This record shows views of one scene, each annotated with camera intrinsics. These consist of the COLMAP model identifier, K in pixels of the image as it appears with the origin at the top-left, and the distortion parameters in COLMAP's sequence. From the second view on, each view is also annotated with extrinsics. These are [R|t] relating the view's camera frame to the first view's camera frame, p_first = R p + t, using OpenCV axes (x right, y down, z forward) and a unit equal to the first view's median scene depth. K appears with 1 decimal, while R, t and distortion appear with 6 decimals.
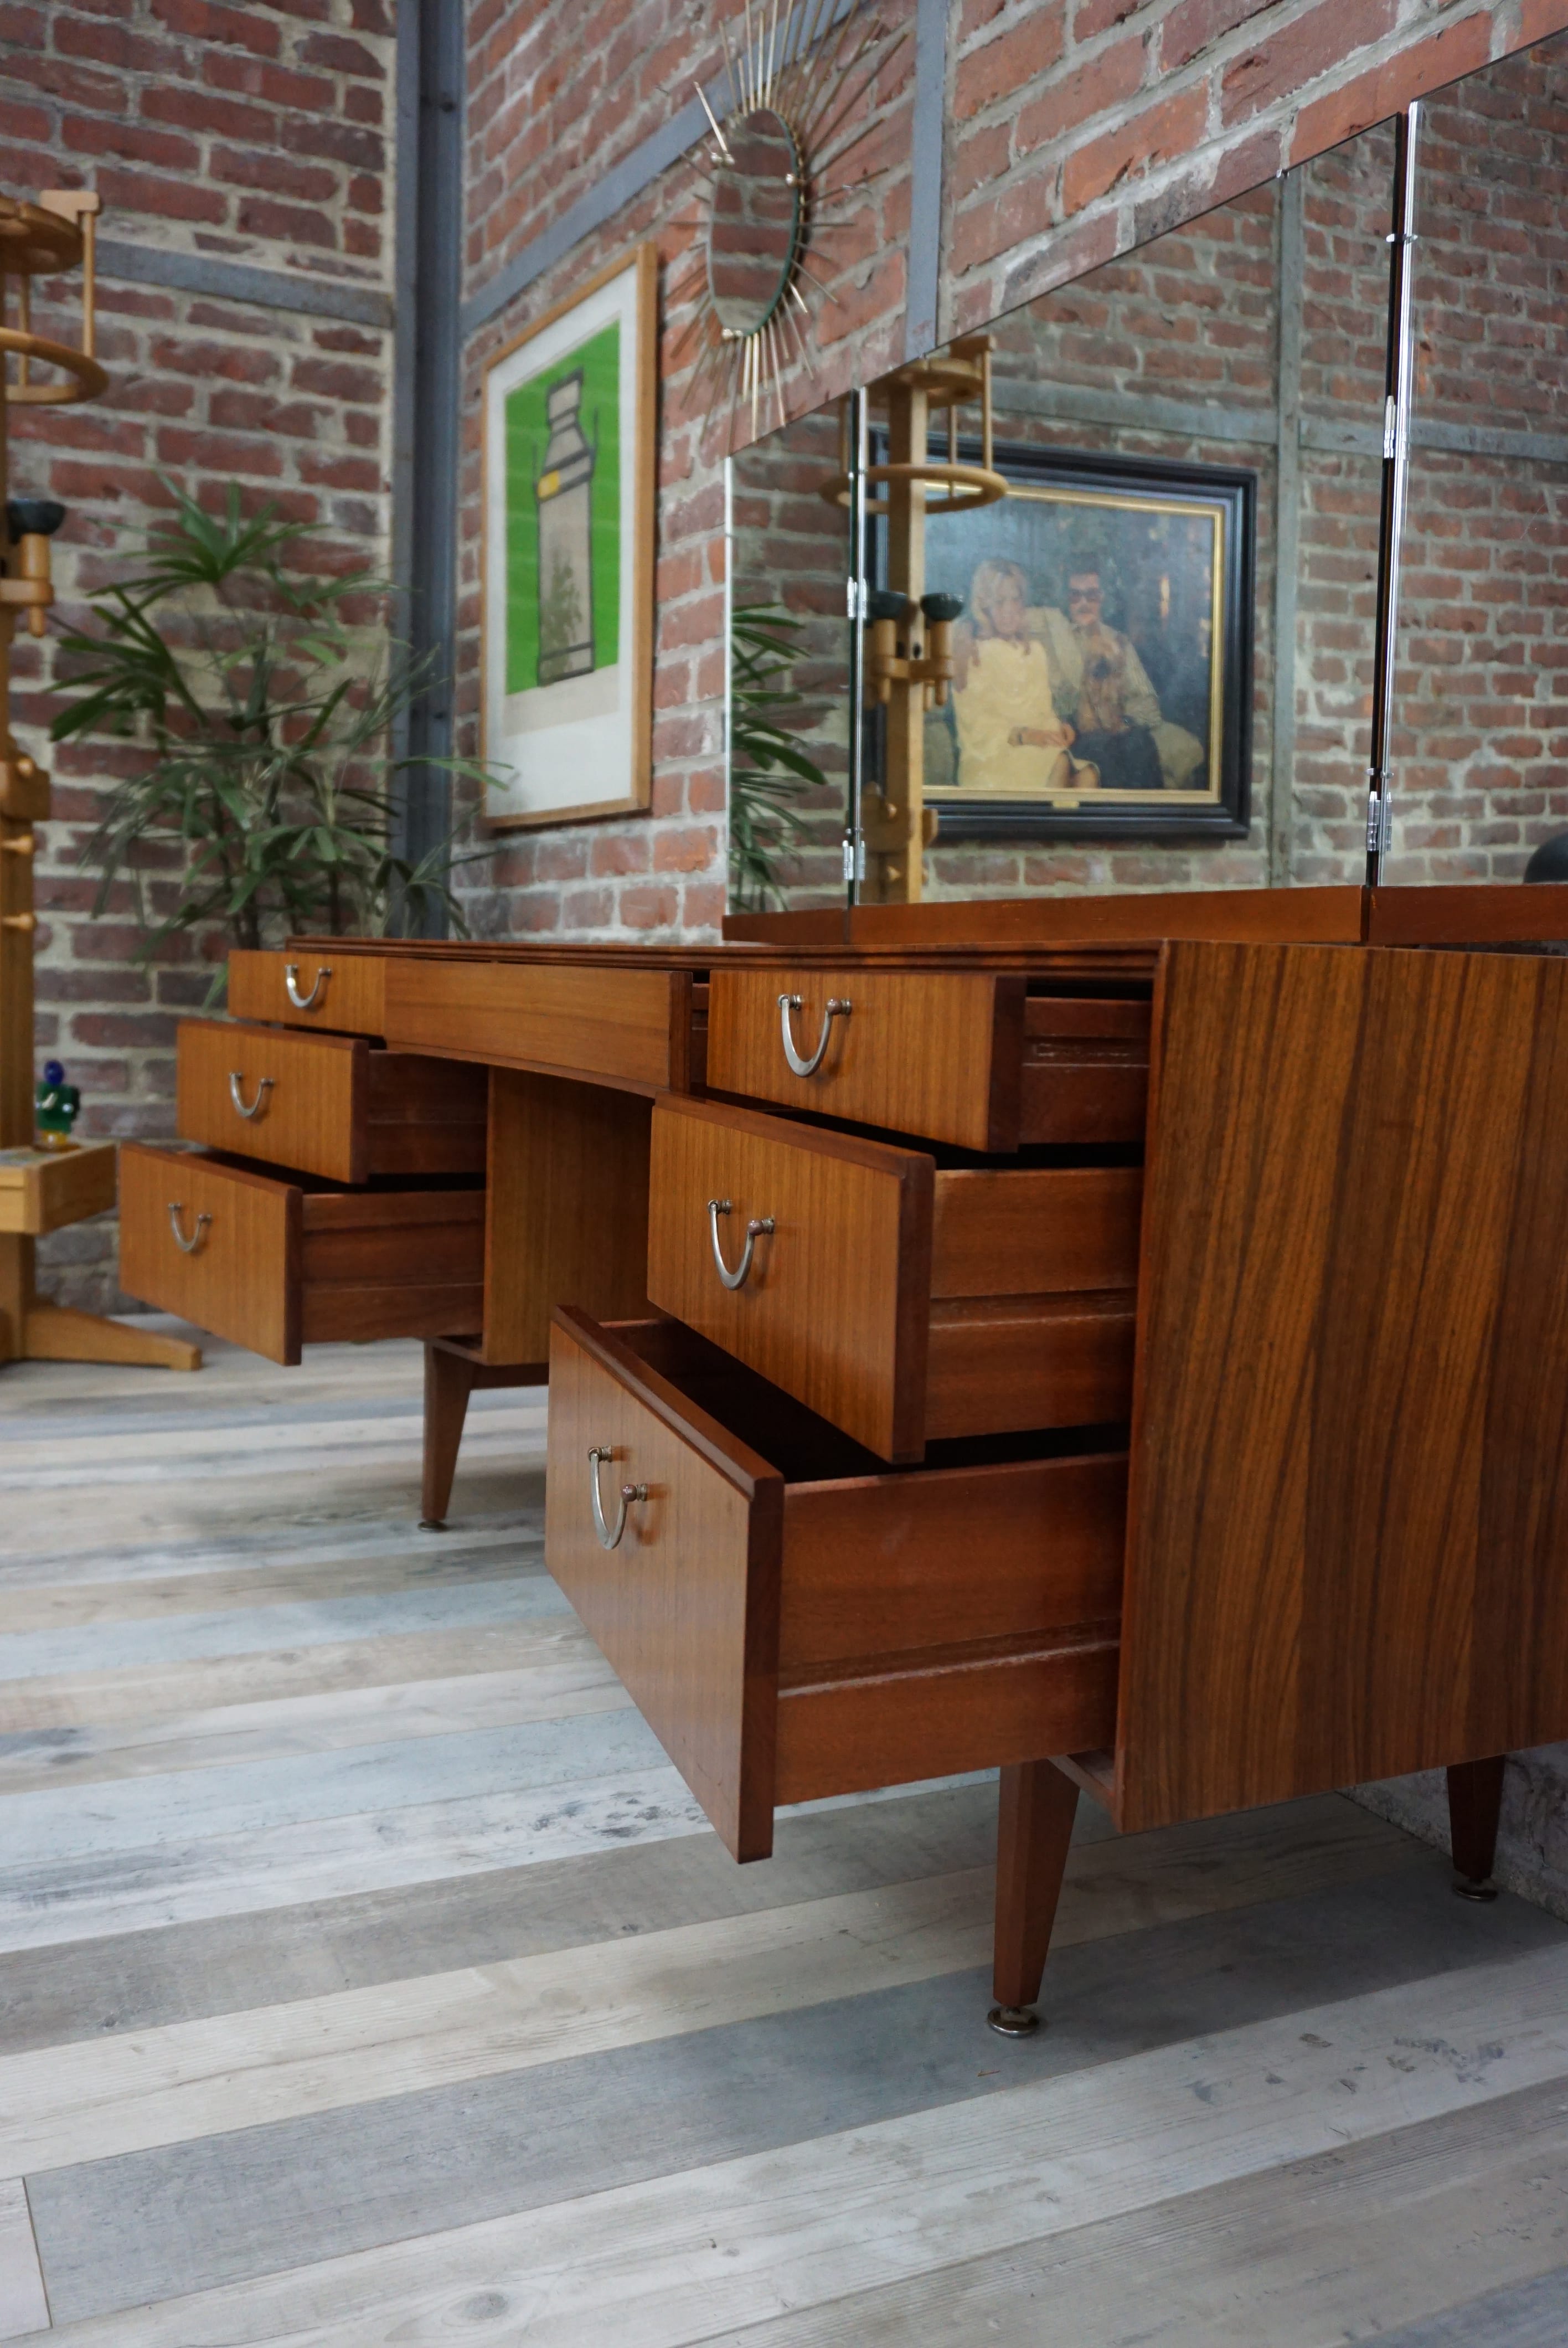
lens RADIAL K [[2000.0, 0, 801.6], [0, 2000.0, 1189.7], [0, 0, 1]] dist [0.003362, -0.003682]
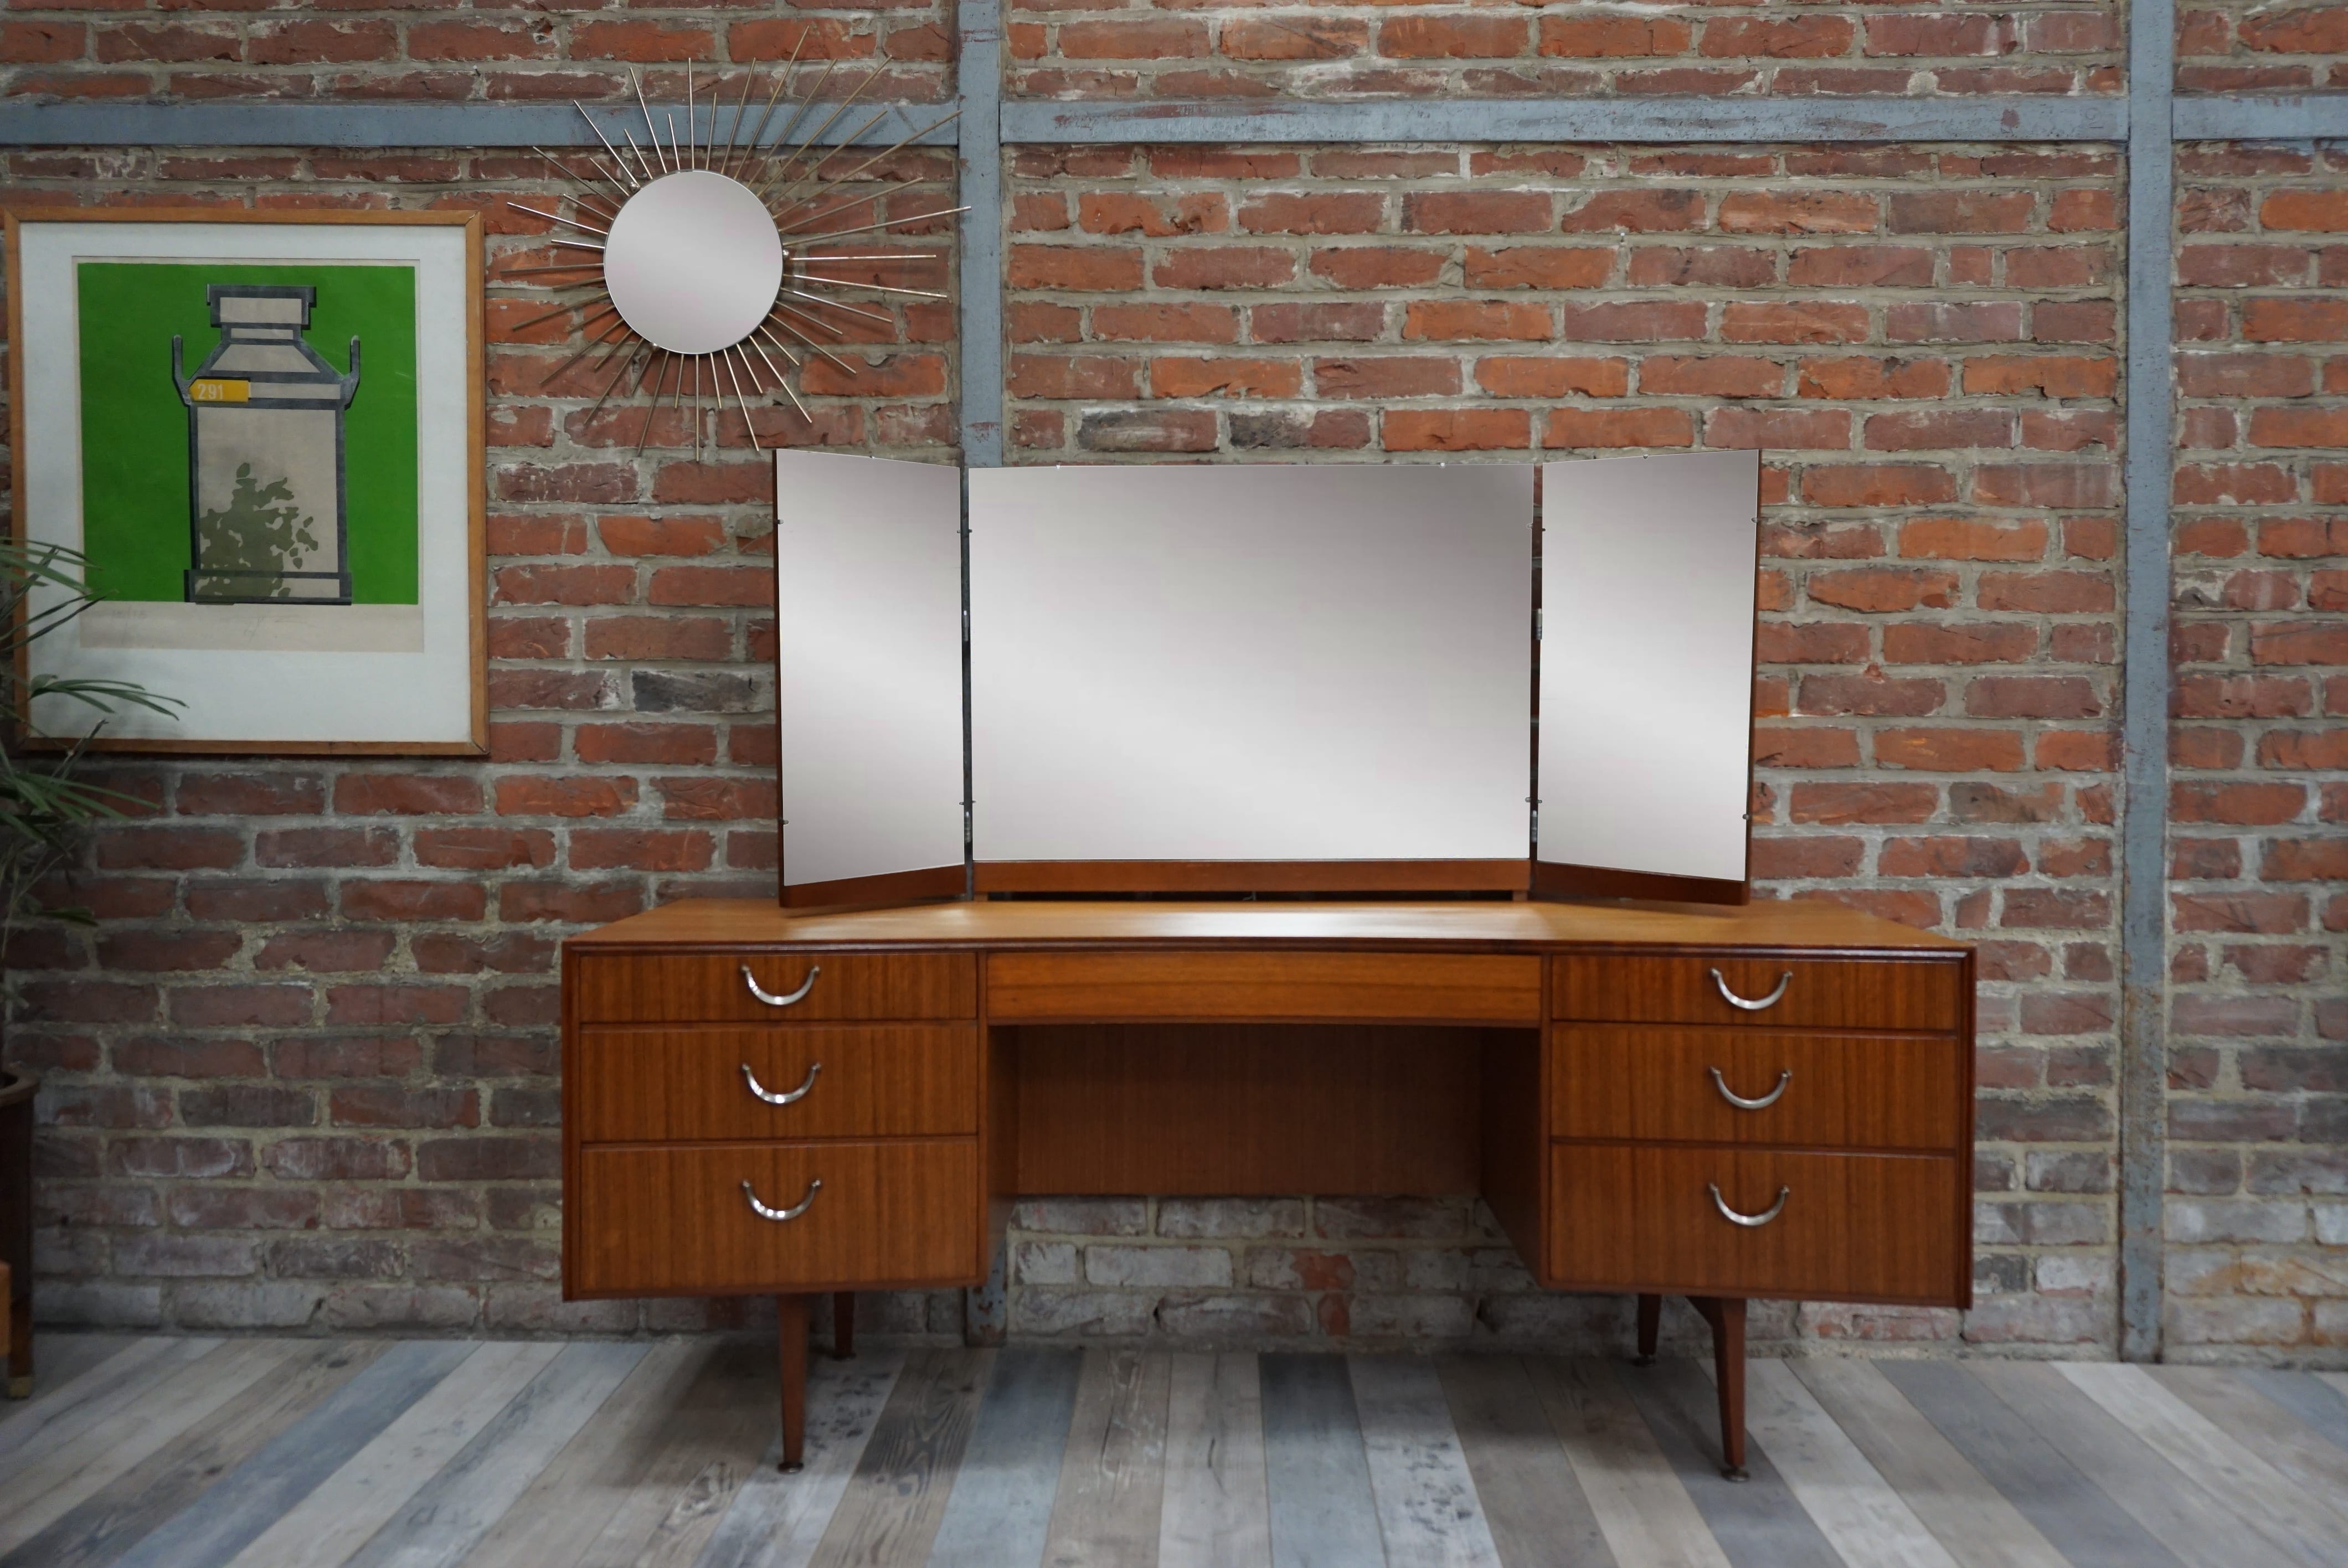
lens RADIAL K [[1920.1, 0, 1174.0], [0, 1920.1, 784.0], [0, 0, 1]] dist [-0.025179, 0.038804]
pose [[0.466389, -0.062977, 0.882335, -1.205944], [0.107717, 0.994083, 0.014015, -0.235271], [-0.877997, 0.088506, 0.470413, 0.369036]]
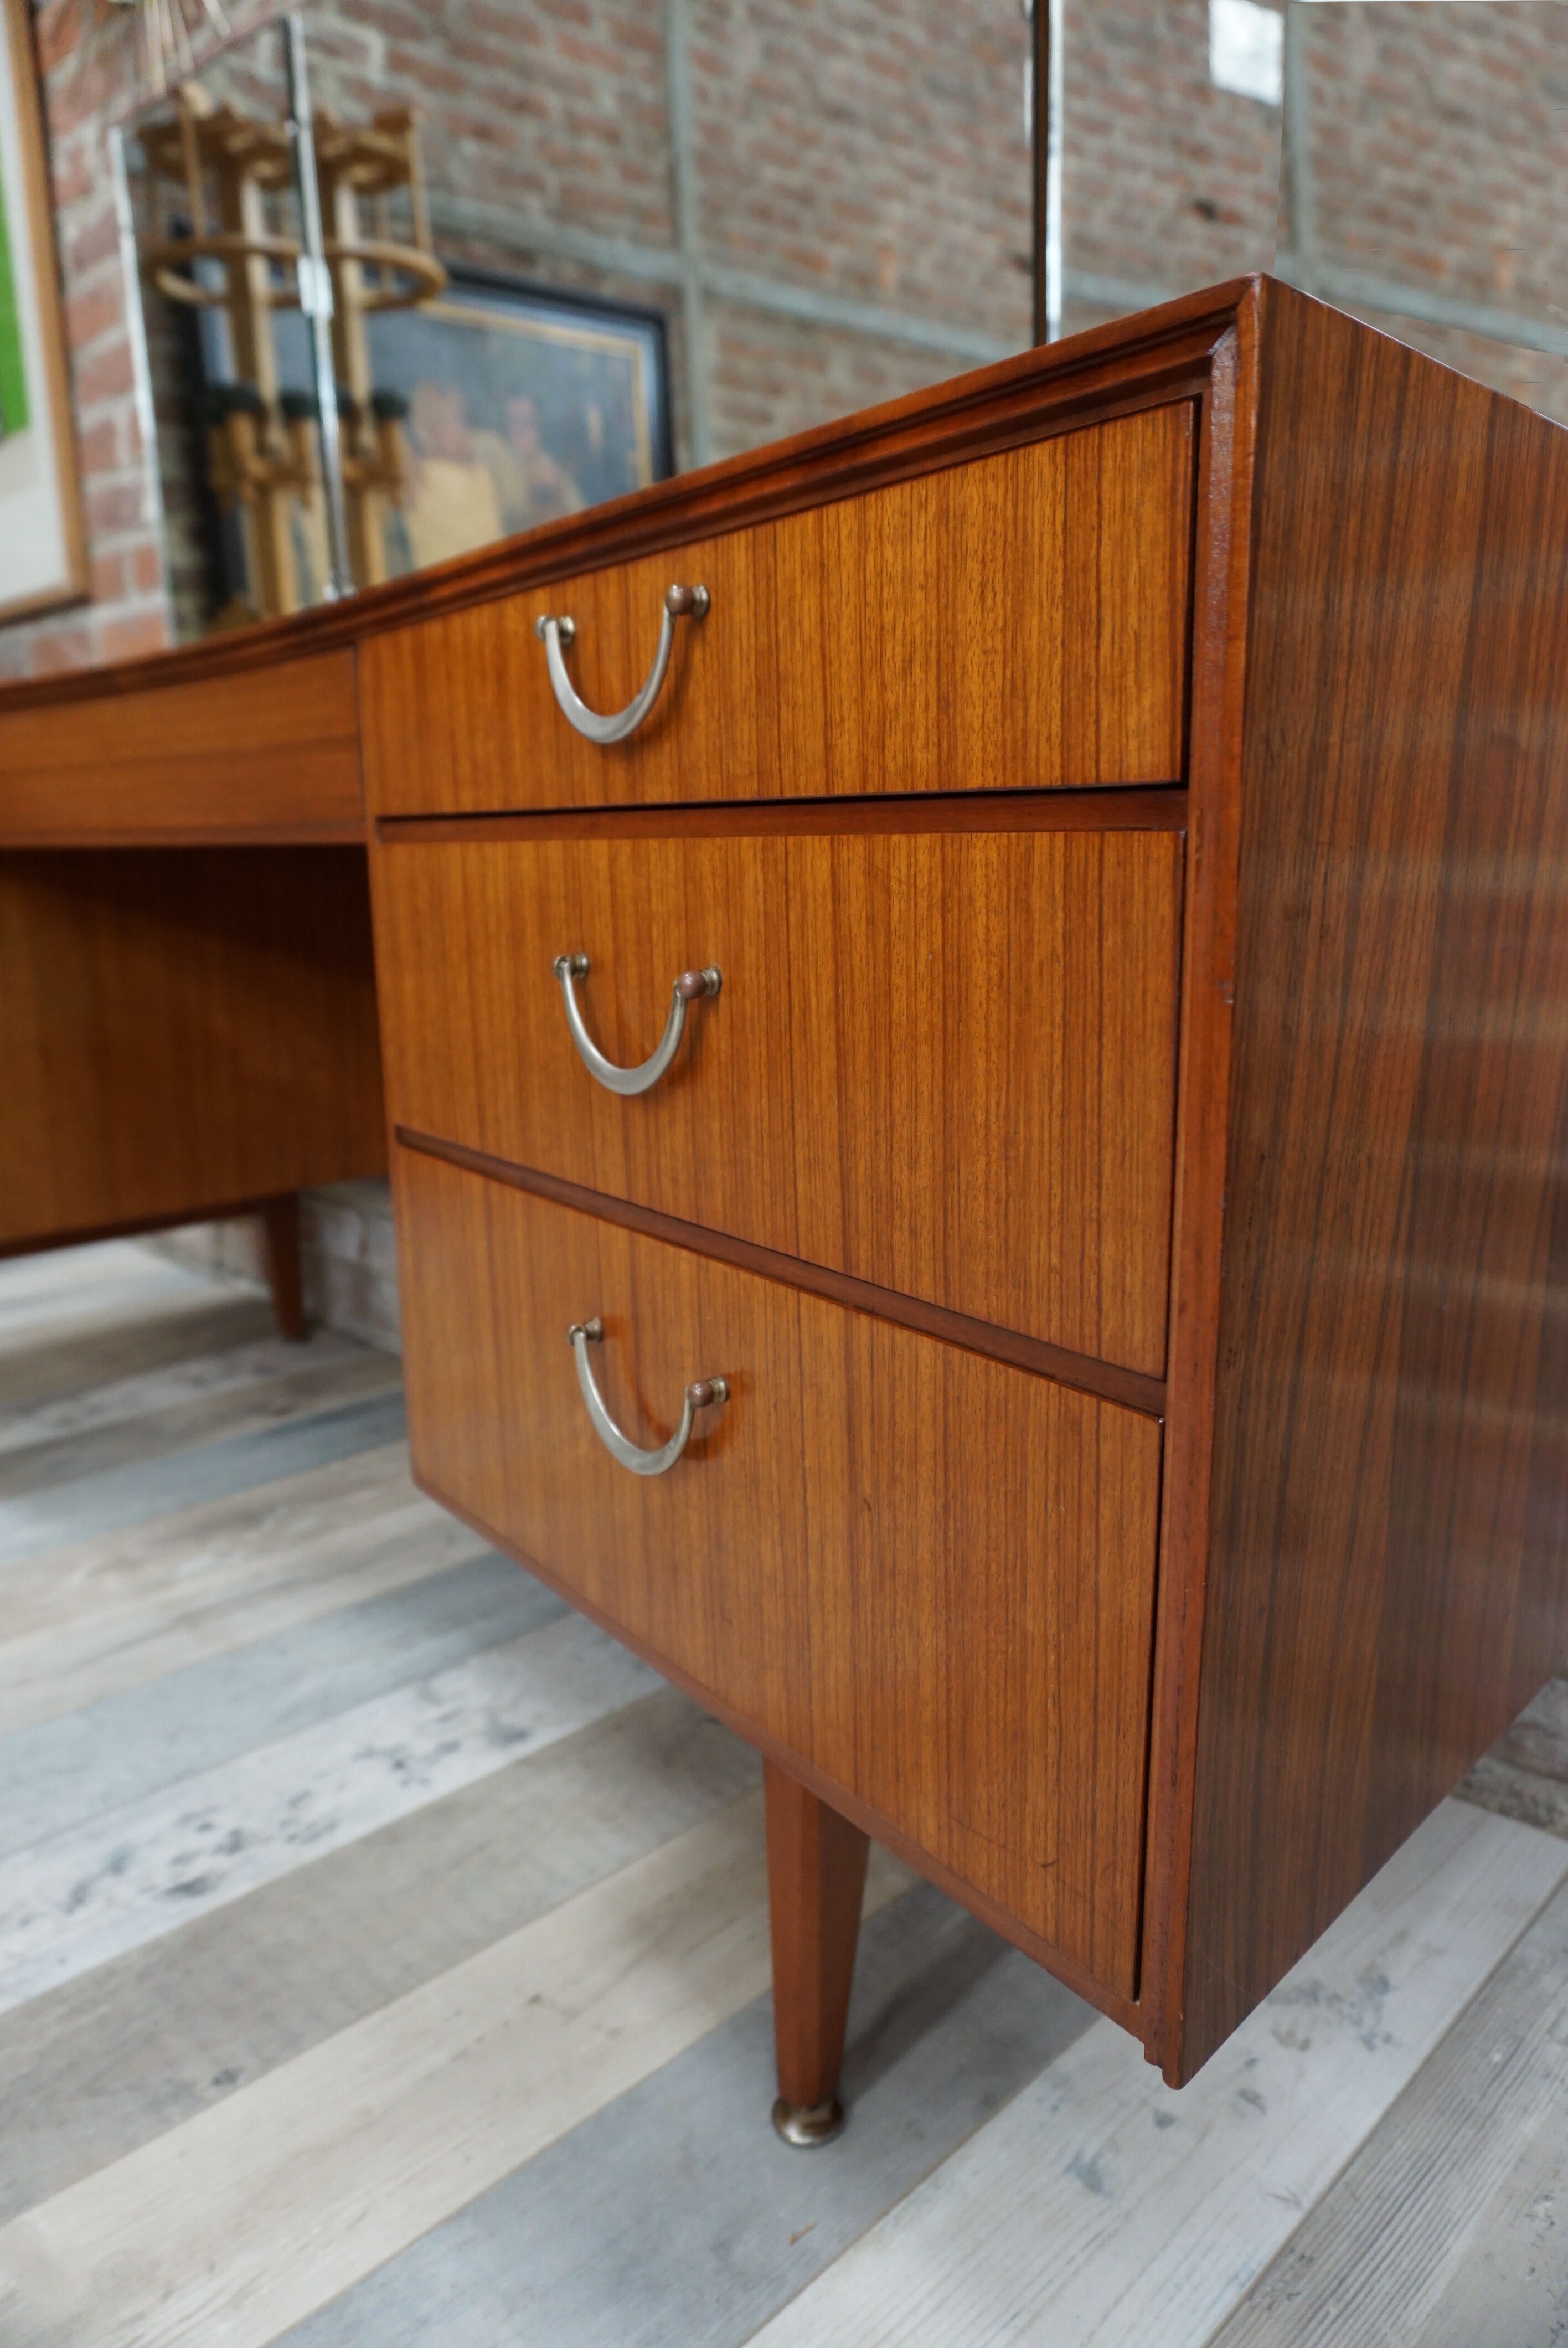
lens RADIAL K [[1576.6, 0, 796.6], [0, 1576.6, 1173.9], [0, 0, 1]] dist [-0.046001, 0.030738]
pose [[0.948524, -0.110366, 0.296852, -0.017936], [0.077204, 0.989617, 0.121237, 0.010115], [-0.307151, -0.092078, 0.947196, 0.345372]]
